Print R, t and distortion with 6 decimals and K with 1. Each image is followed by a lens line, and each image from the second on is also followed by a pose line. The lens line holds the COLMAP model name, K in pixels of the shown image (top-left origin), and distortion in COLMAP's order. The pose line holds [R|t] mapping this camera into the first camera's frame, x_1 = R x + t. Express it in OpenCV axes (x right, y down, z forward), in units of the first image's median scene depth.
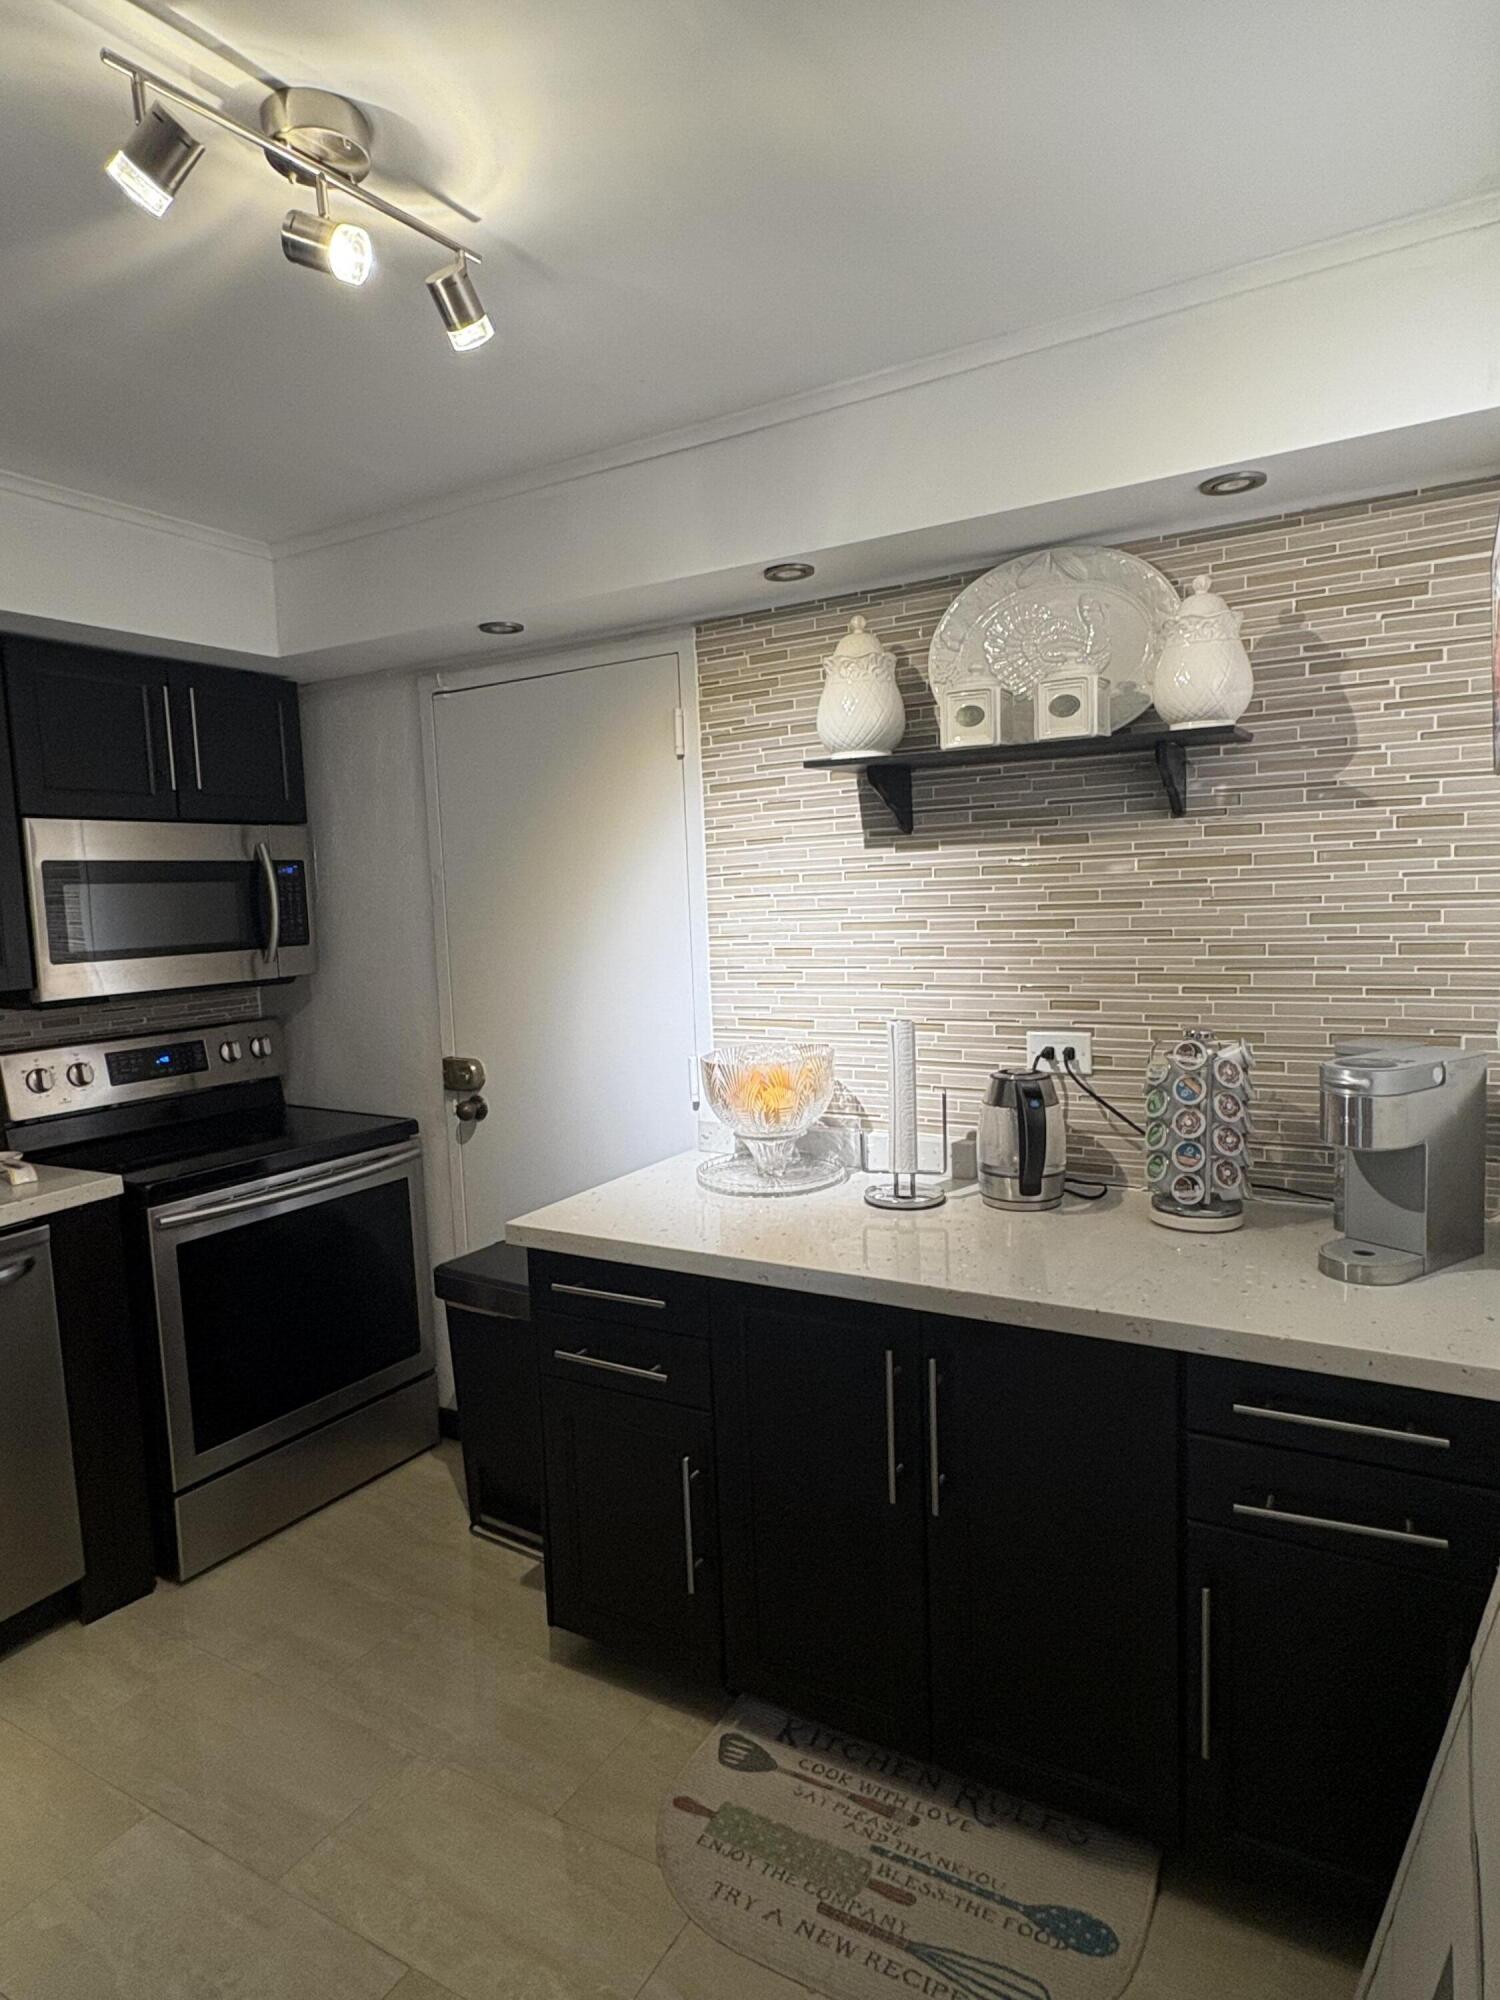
lens RADIAL K [[1166.5, 0, 741.7], [0, 1166.5, 989.2], [0, 0, 1]] dist [-0.002018, 0.001400]
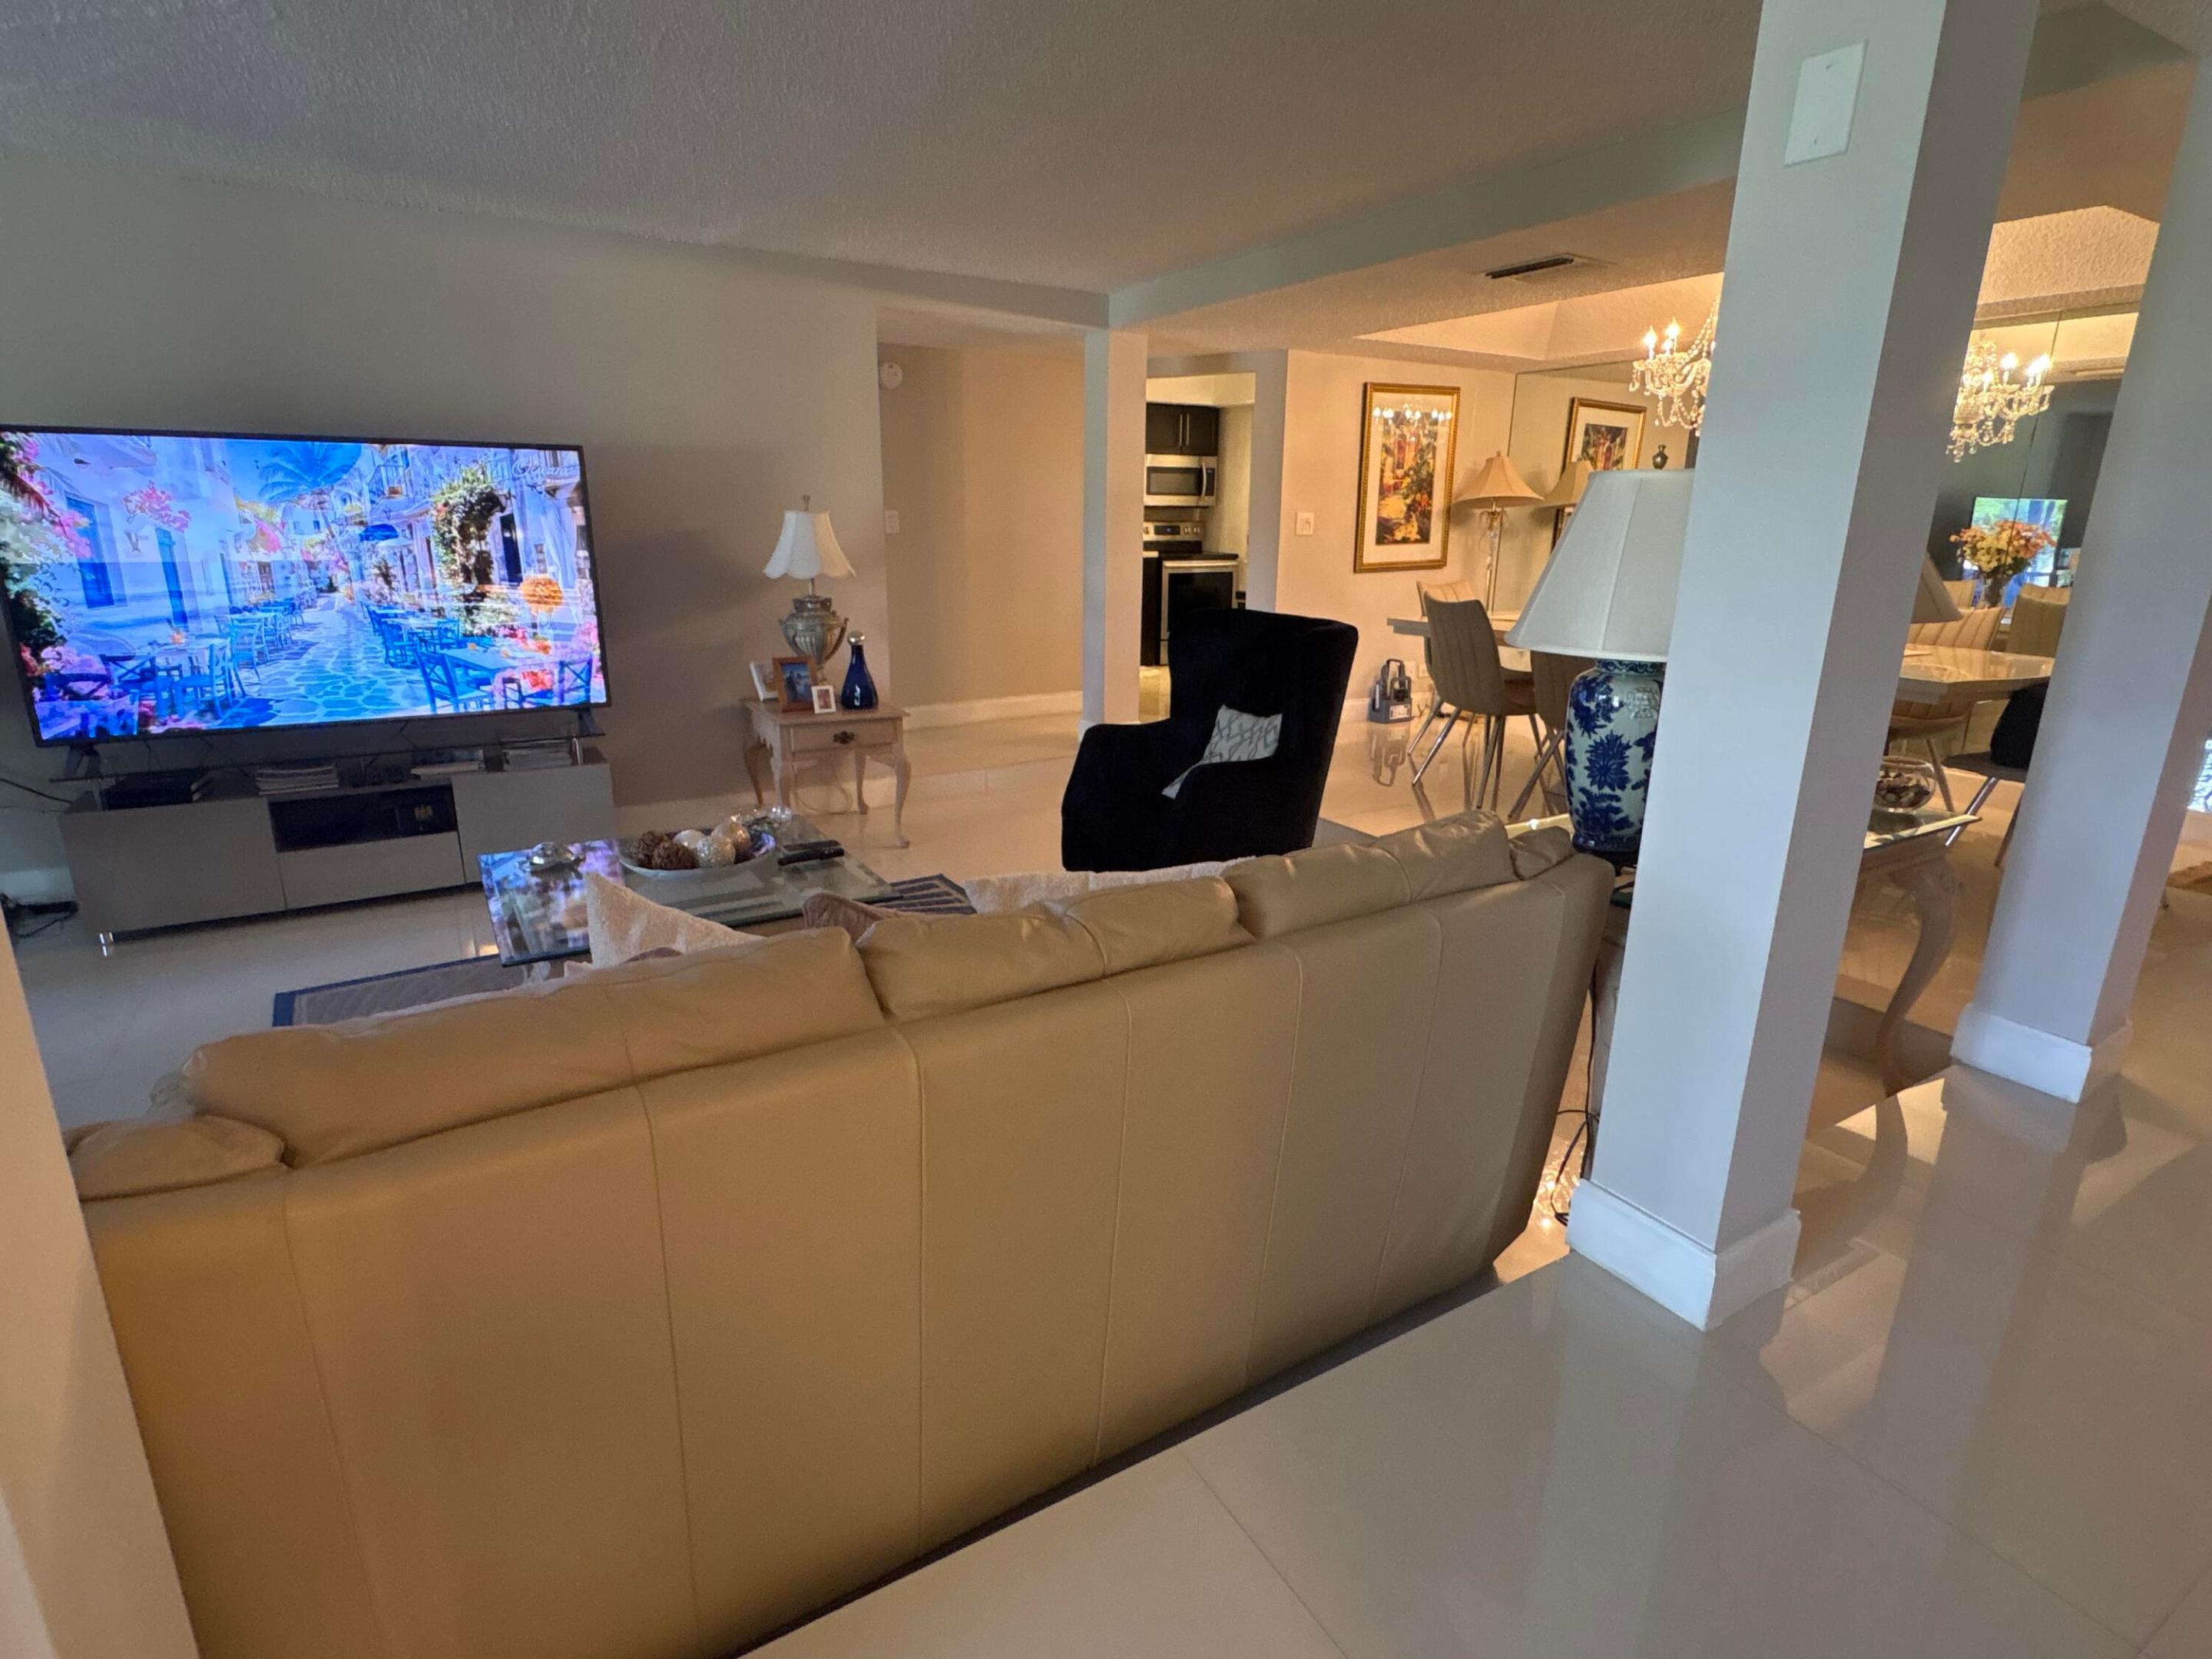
lens RADIAL K [[1122.5, 0, 1106.2], [0, 1122.5, 821.3], [0, 0, 1]] dist [-0.002418, -0.000051]
pose [[0.879746, 0.178838, -0.440527, 1.266623], [-0.090566, 0.972629, 0.213990, 0.284159], [0.466739, -0.148360, 0.871862, -2.792623]]
